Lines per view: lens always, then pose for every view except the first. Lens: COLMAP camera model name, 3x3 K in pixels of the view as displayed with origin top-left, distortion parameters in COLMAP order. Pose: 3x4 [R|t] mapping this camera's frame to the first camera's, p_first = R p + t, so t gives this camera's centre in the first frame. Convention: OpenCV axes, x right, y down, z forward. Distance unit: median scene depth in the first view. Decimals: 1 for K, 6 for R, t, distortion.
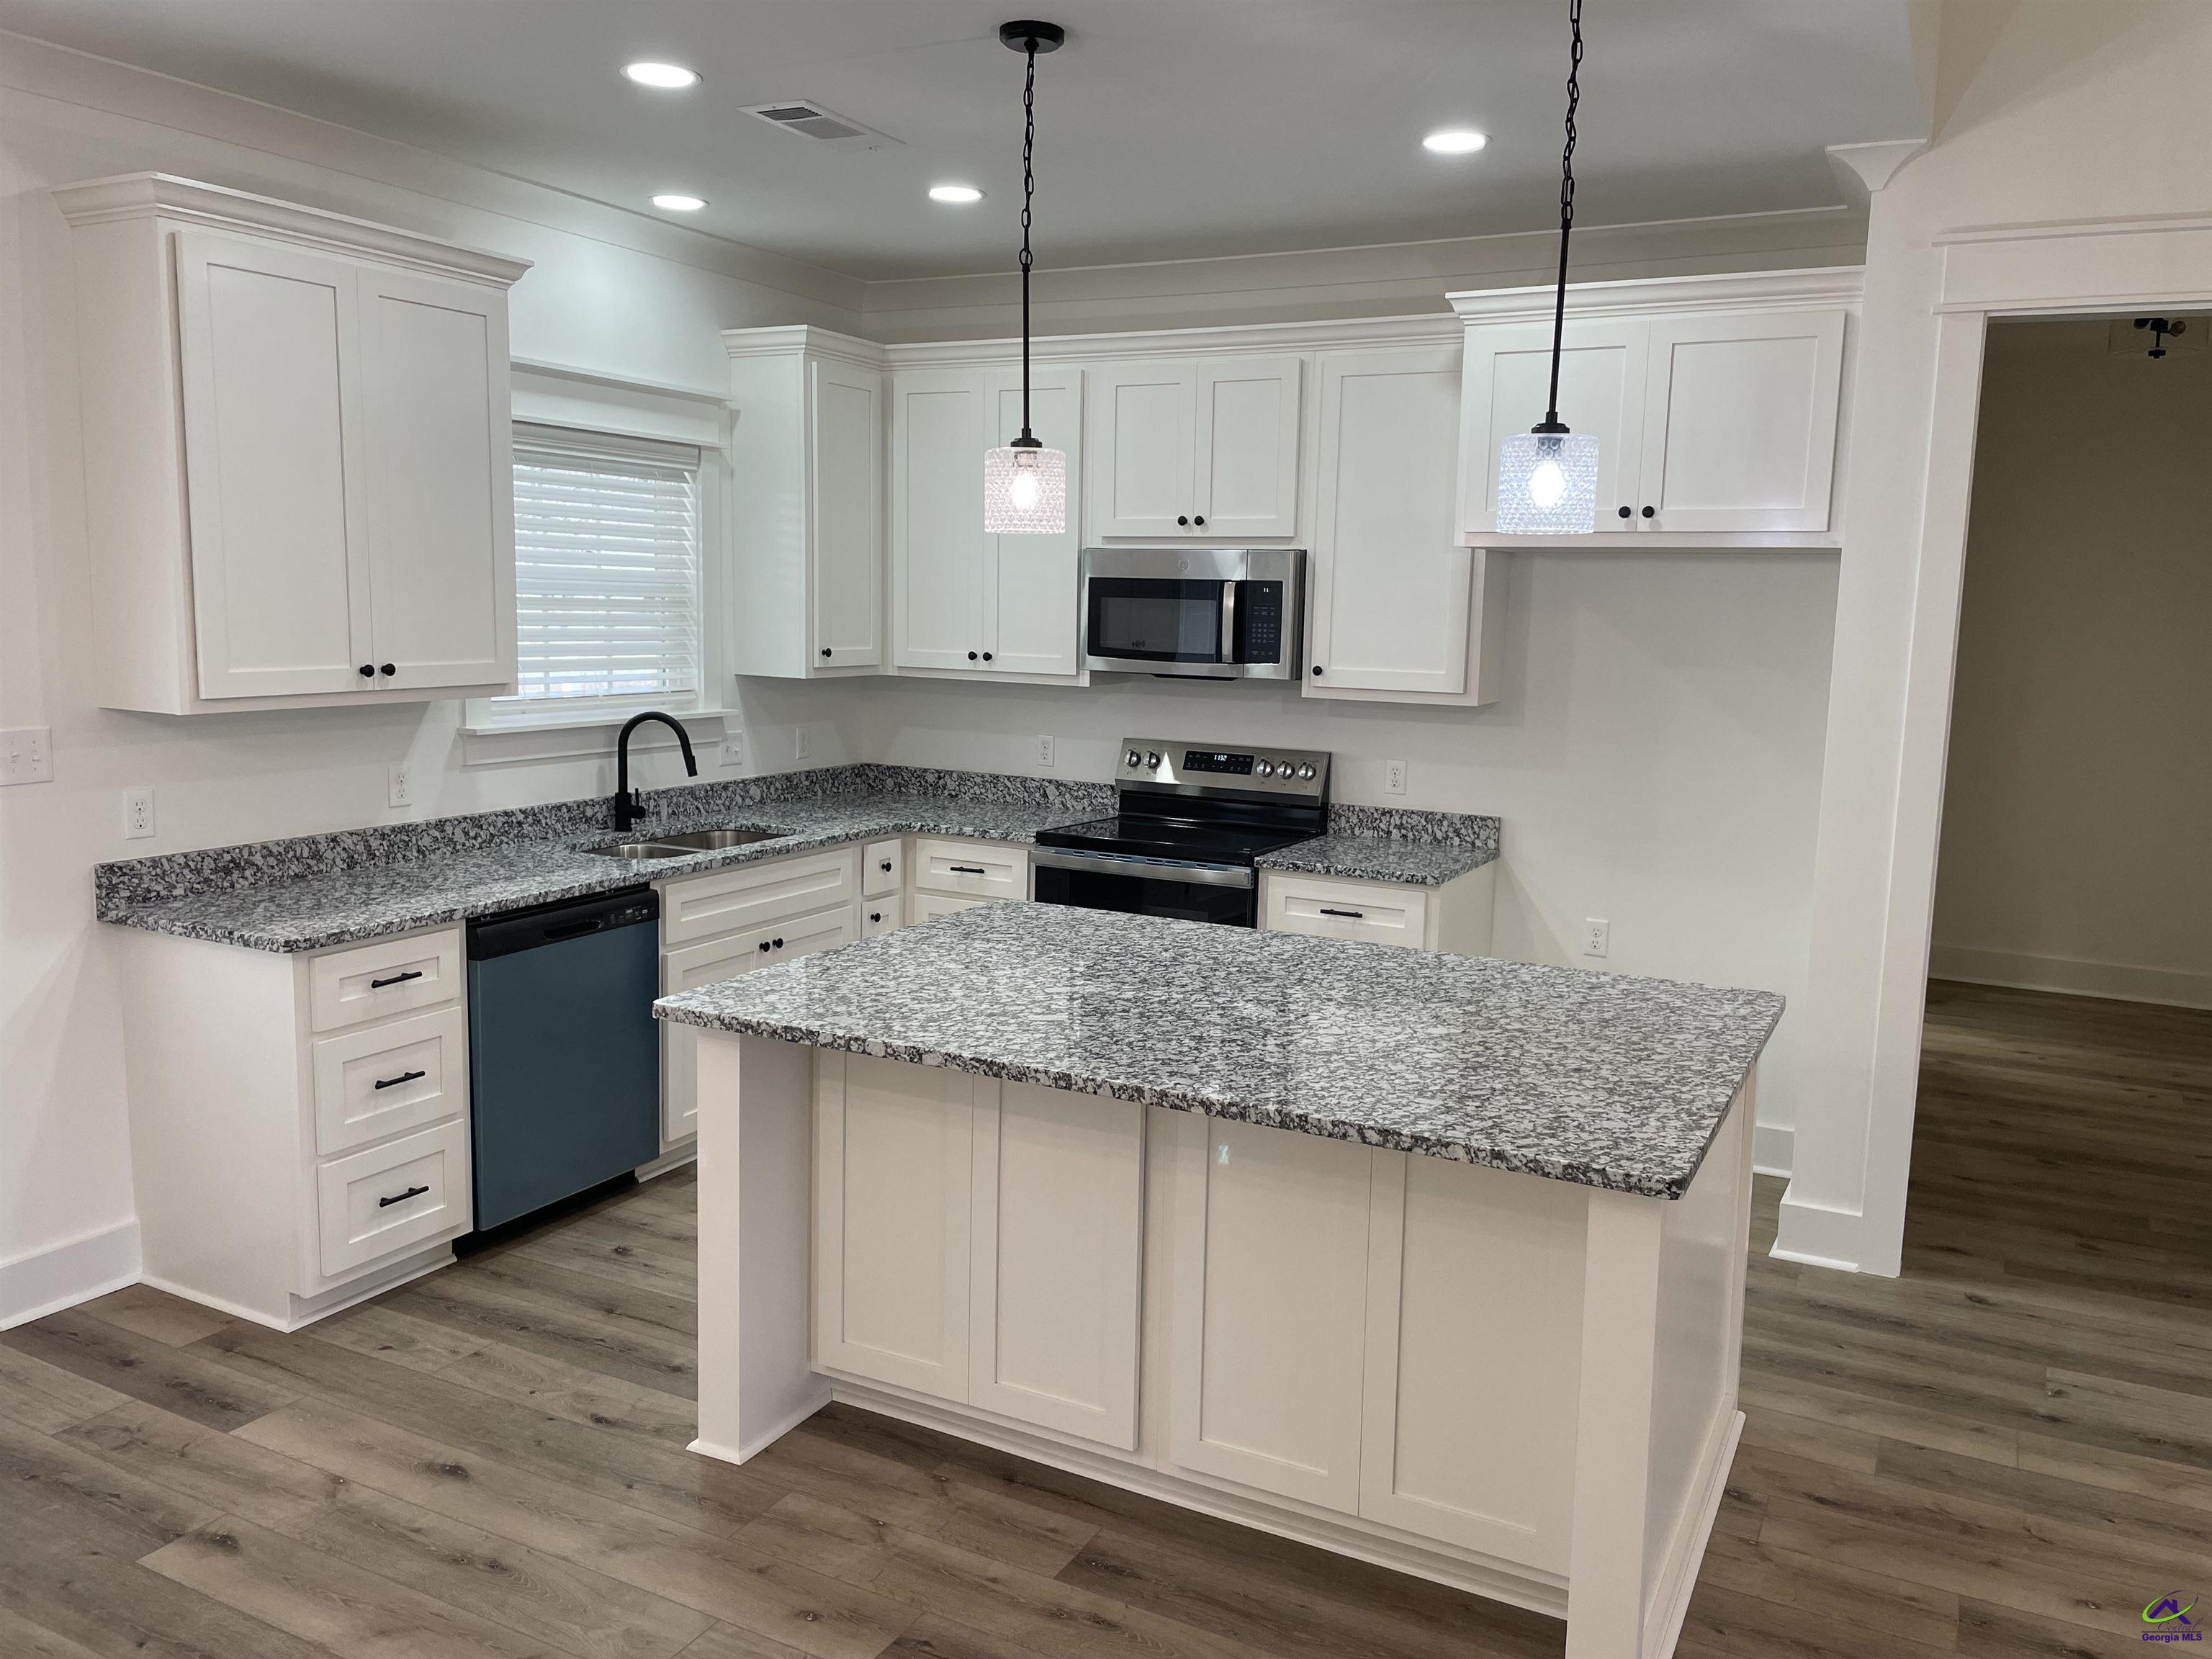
lens RADIAL K [[1671.6, 0, 1127.0], [0, 1671.6, 813.1], [0, 0, 1]] dist [0.088014, -0.115772]
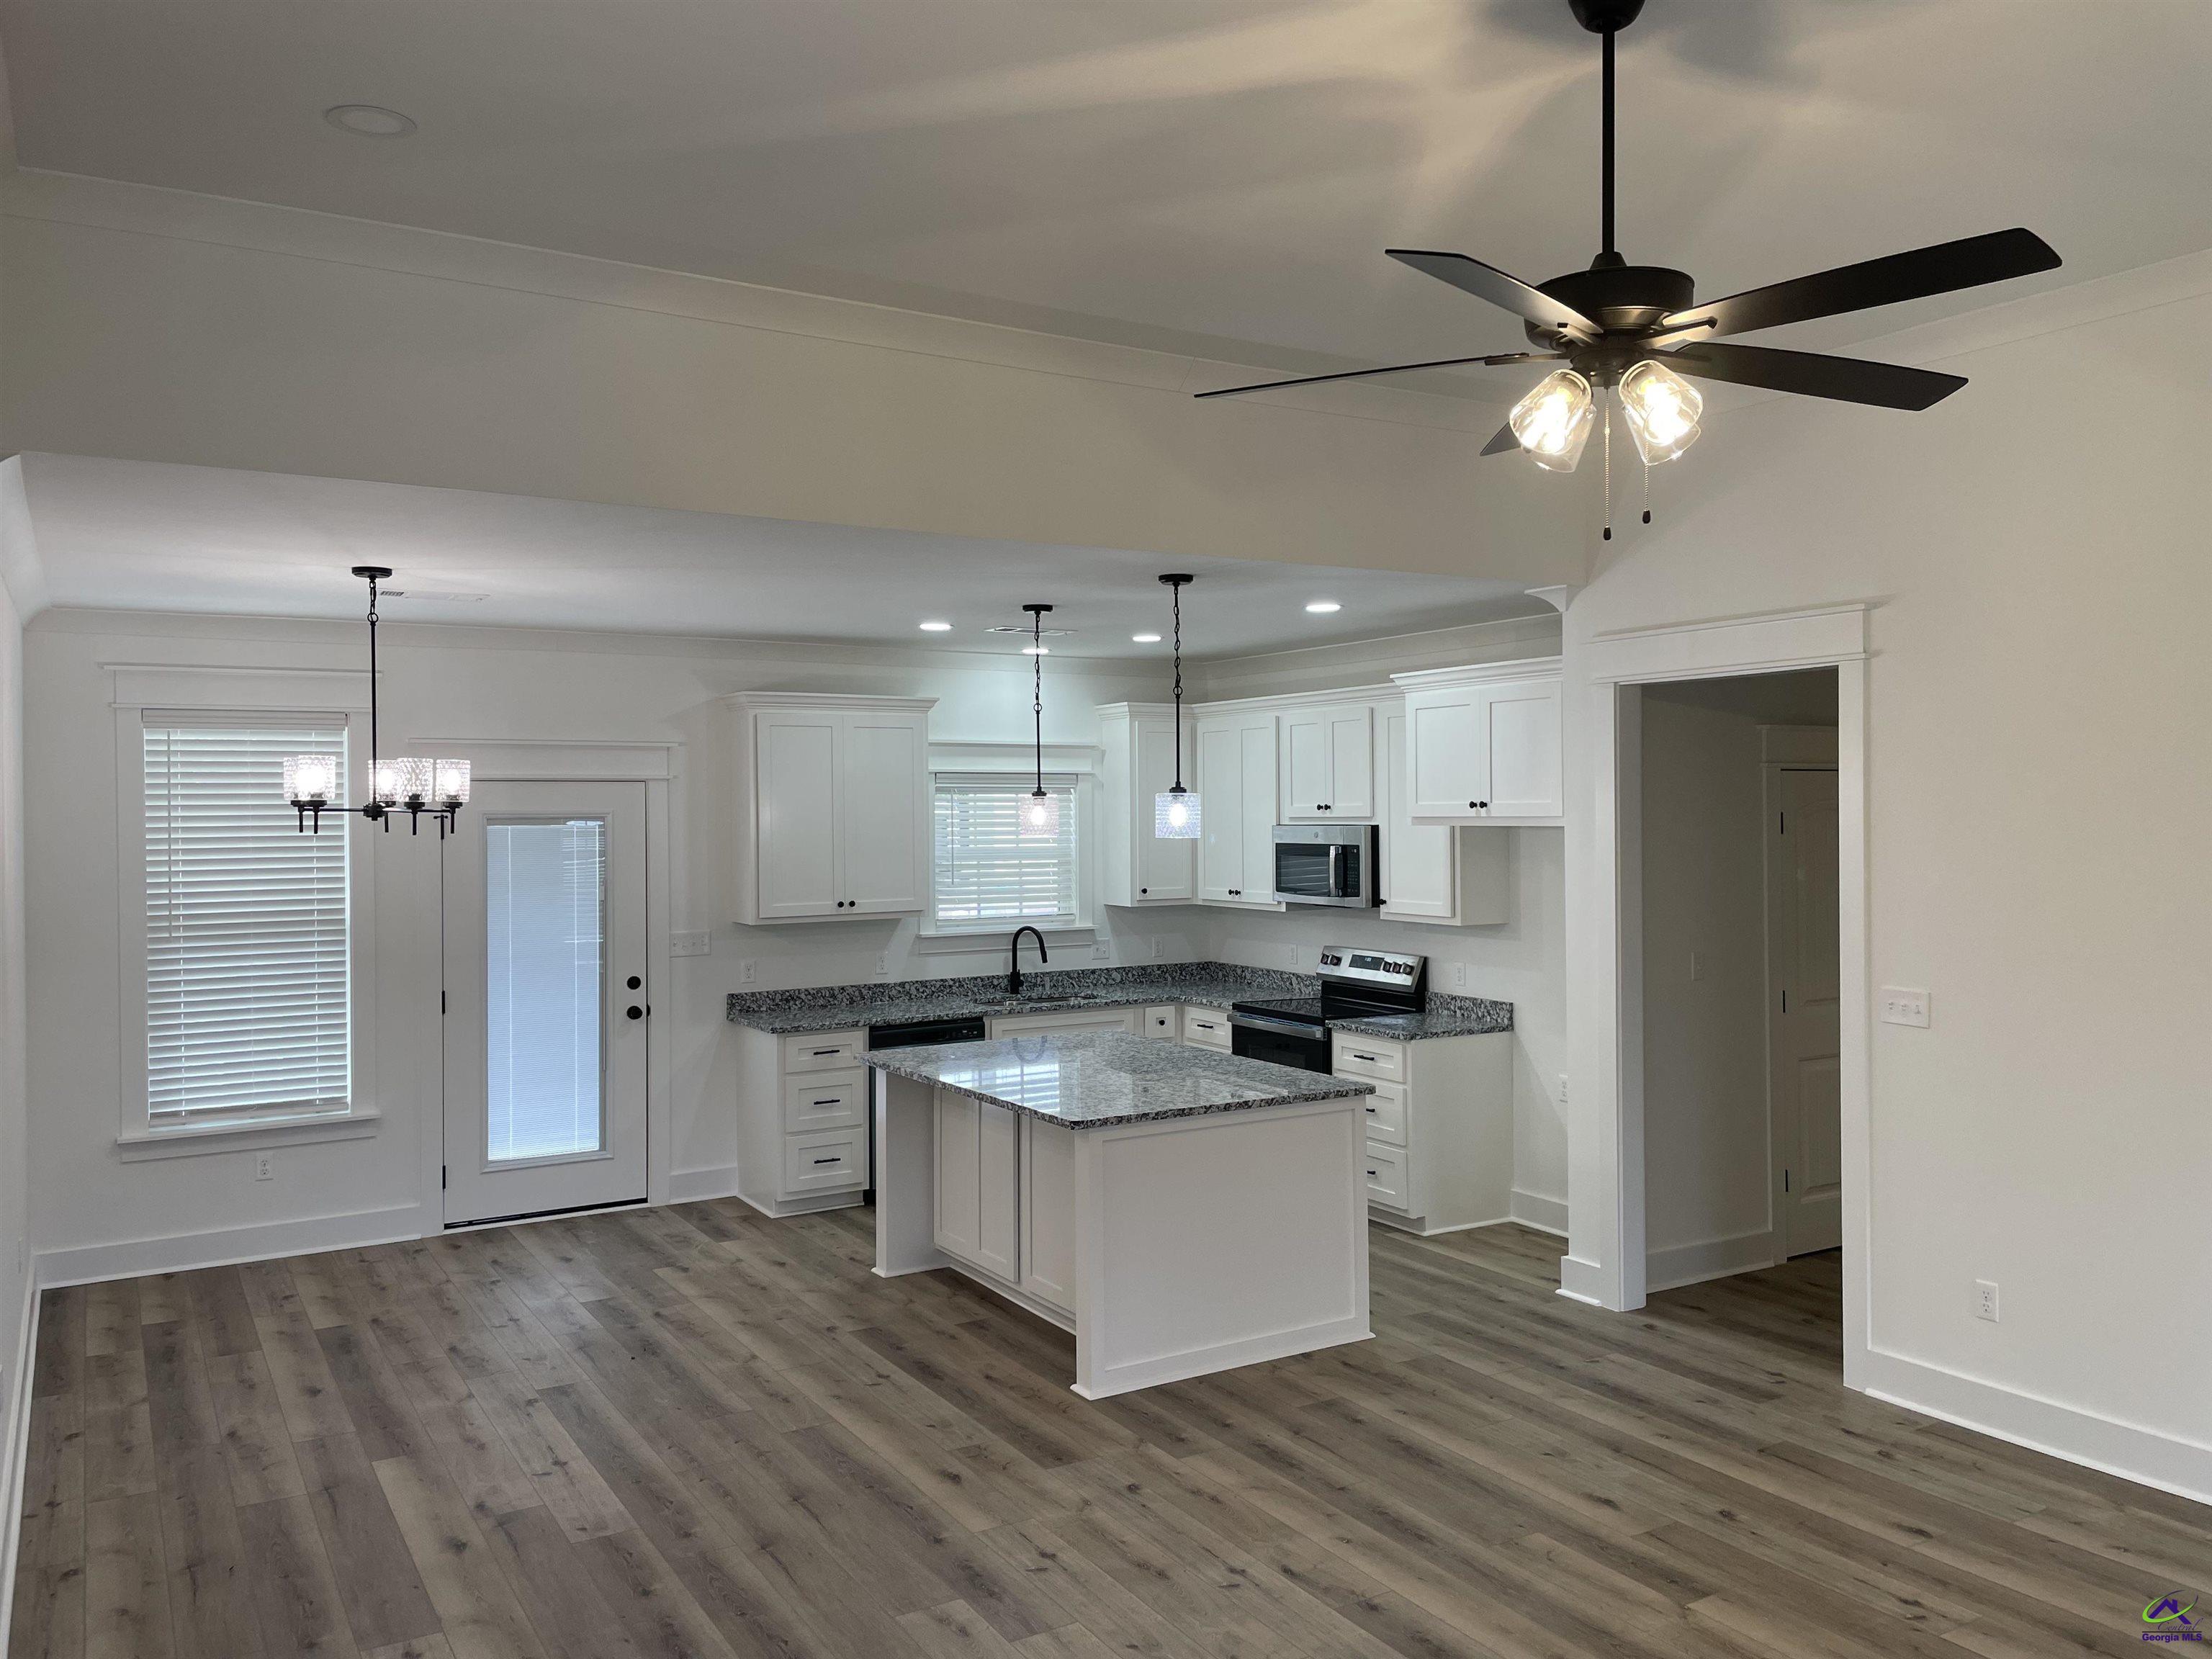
lens RADIAL K [[1671.6, 0, 1127.5], [0, 1671.6, 812.4], [0, 0, 1]] dist [0.088014, -0.115772]
pose [[0.853865, -0.029111, -0.519680, 0.929275], [-0.041107, 0.991545, -0.123084, 0.042653], [0.518869, 0.126460, 0.845448, -0.570221]]
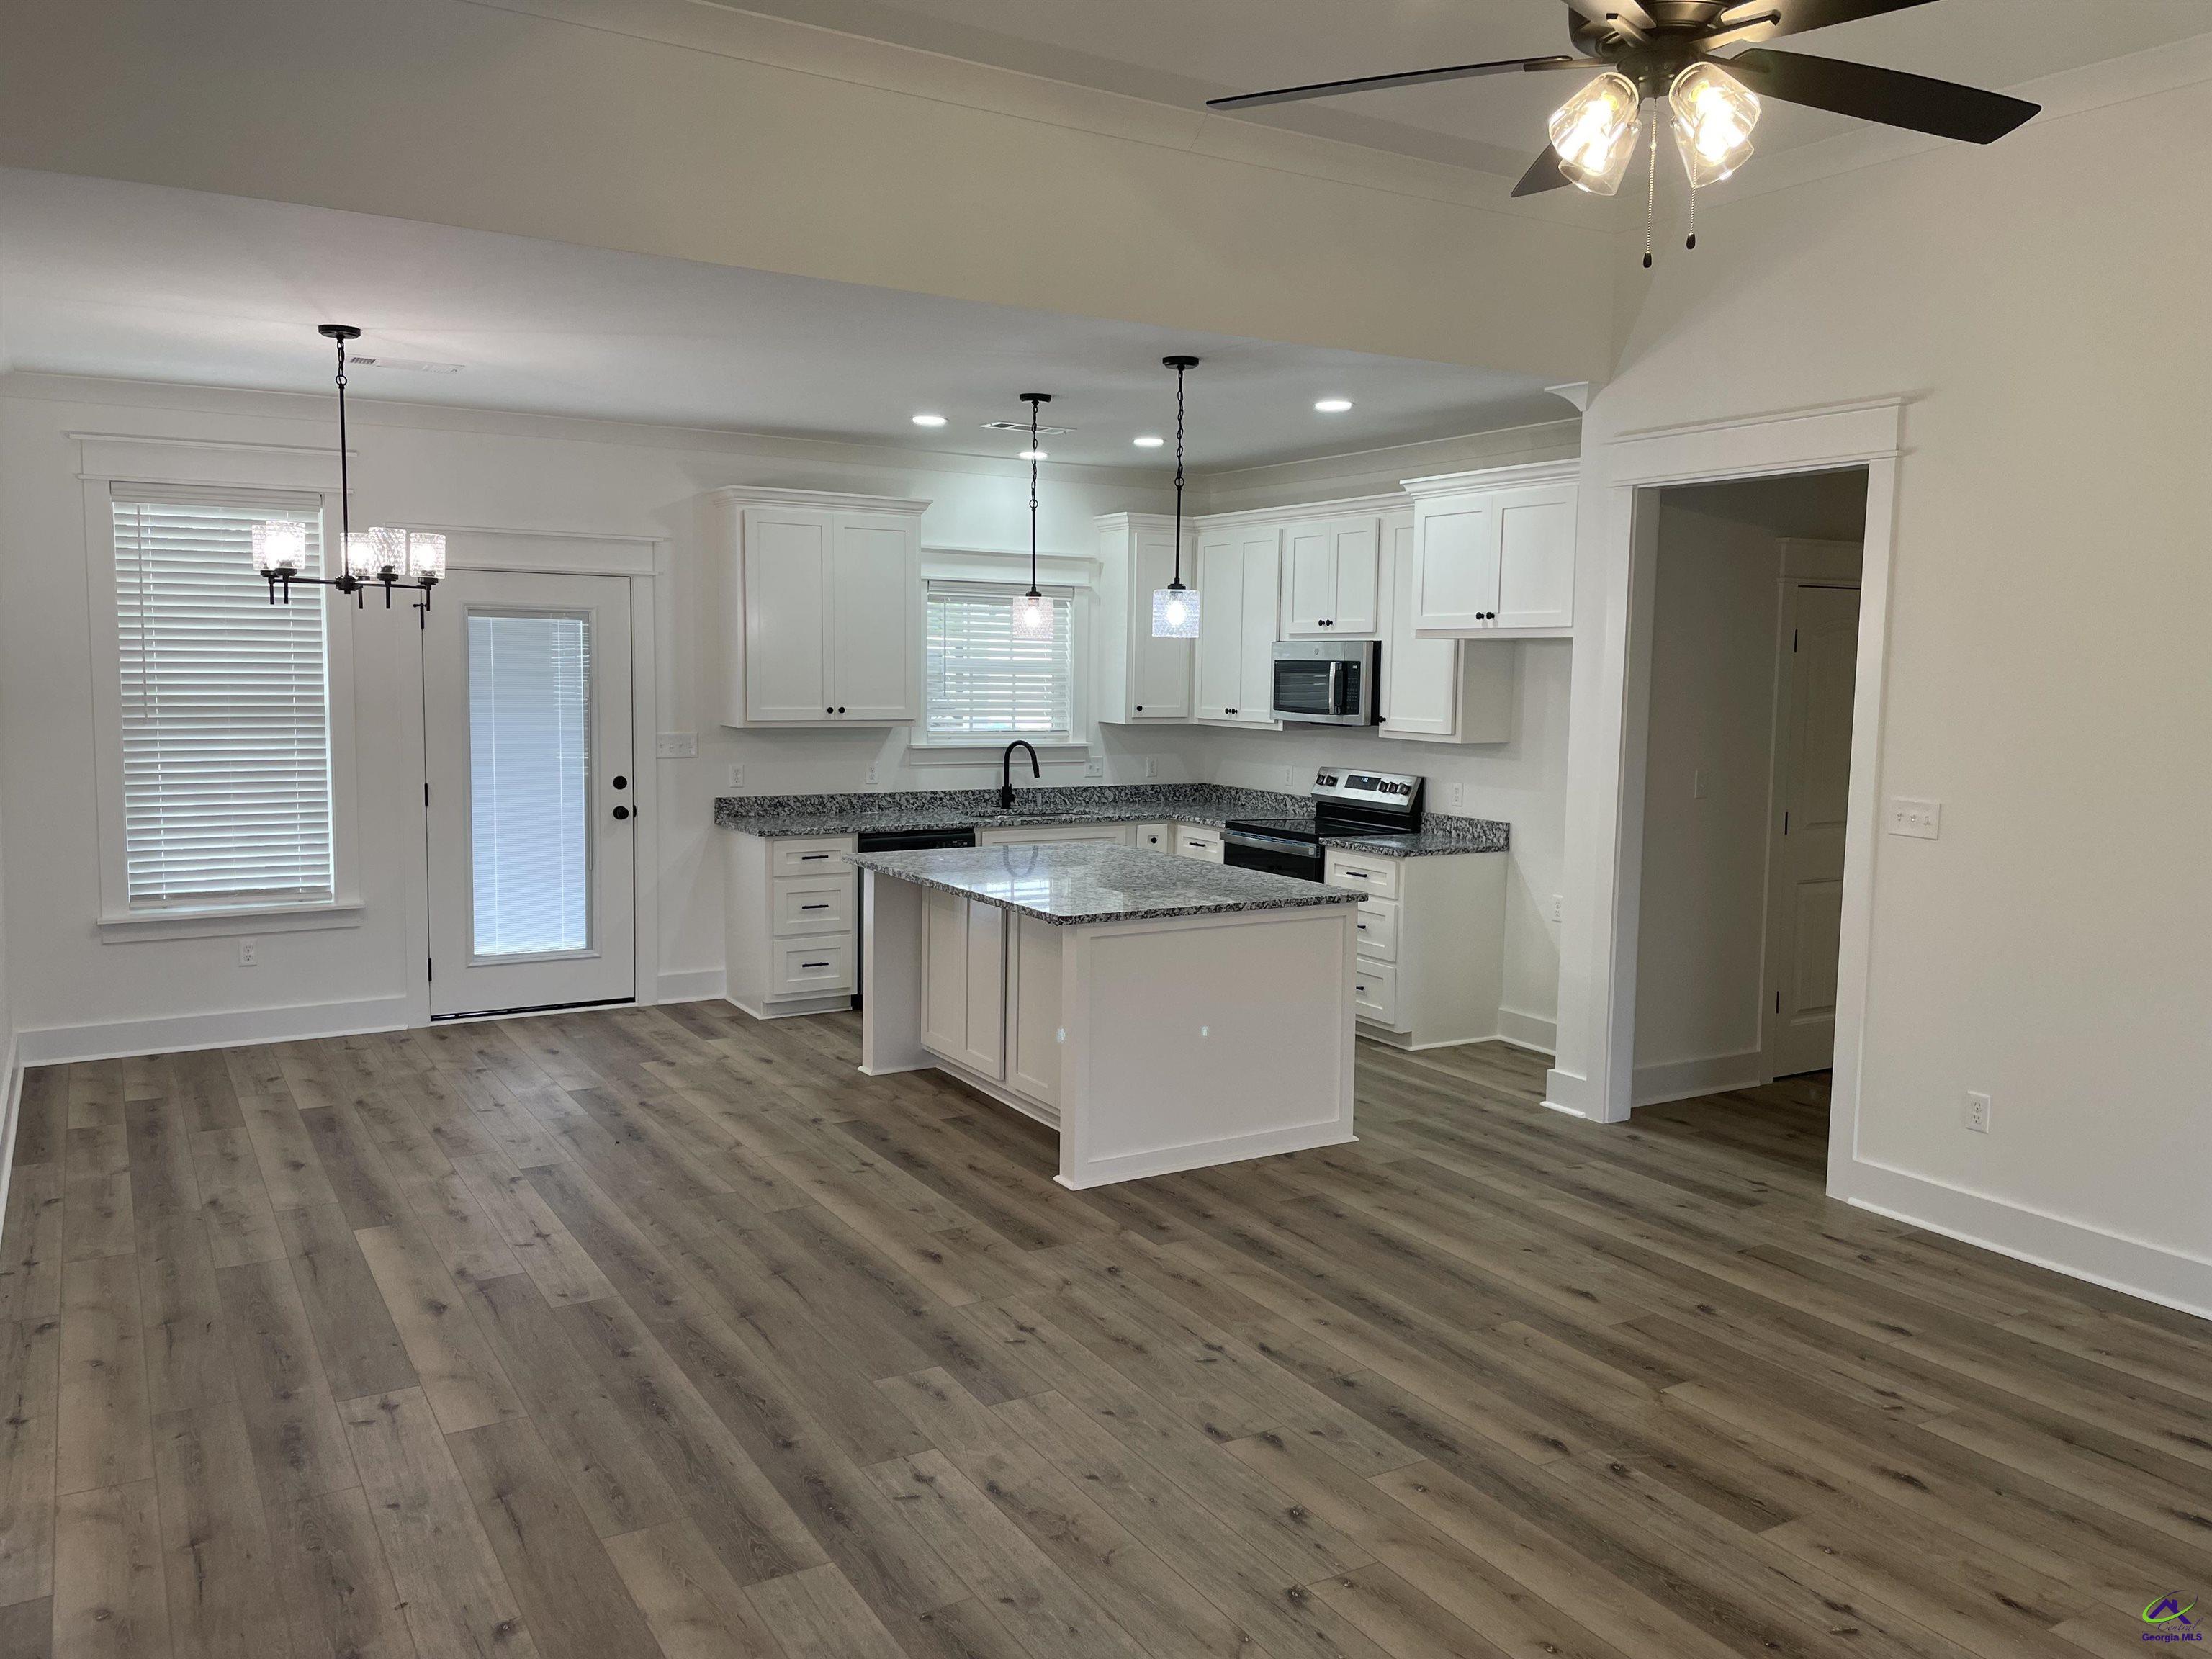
lens RADIAL K [[1671.6, 0, 1121.0], [0, 1671.6, 810.3], [0, 0, 1]] dist [0.088014, -0.115772]
pose [[0.853007, 0.037435, -0.520556, 0.911697], [-0.065172, 0.997257, -0.035079, 0.084767], [0.517815, 0.063848, 0.853107, -0.533950]]
